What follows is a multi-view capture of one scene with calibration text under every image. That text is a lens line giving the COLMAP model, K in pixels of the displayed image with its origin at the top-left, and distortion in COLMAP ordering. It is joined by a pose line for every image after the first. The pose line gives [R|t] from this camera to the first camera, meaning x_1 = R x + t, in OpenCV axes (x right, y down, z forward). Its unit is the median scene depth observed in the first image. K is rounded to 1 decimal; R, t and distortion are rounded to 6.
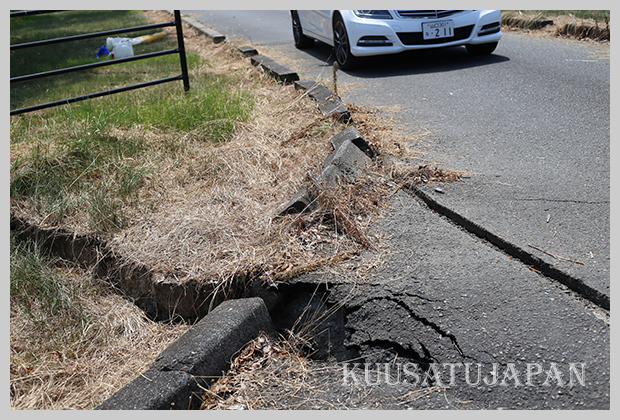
lens RADIAL K [[855.0, 0, 308.2], [0, 855.0, 210.1], [0, 0, 1]] dist [-0.105323, 0.000000]
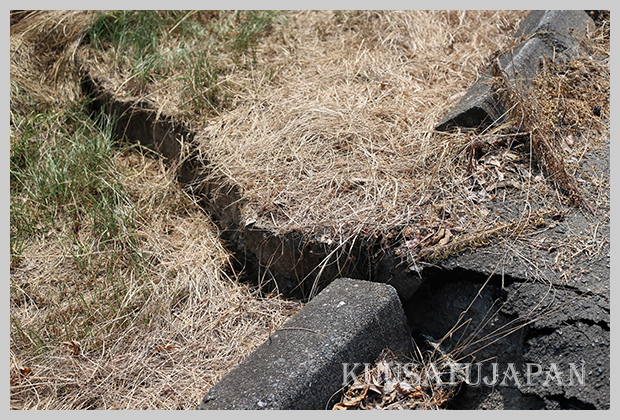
lens RADIAL K [[855.0, 0, 313.5], [0, 855.0, 209.5], [0, 0, 1]] dist [-0.105323, 0.000000]
pose [[0.974653, 0.116252, -0.191147, 0.000219], [-0.065468, 0.965198, 0.253194, -0.092032], [0.213929, -0.234262, 0.948344, 0.360596]]
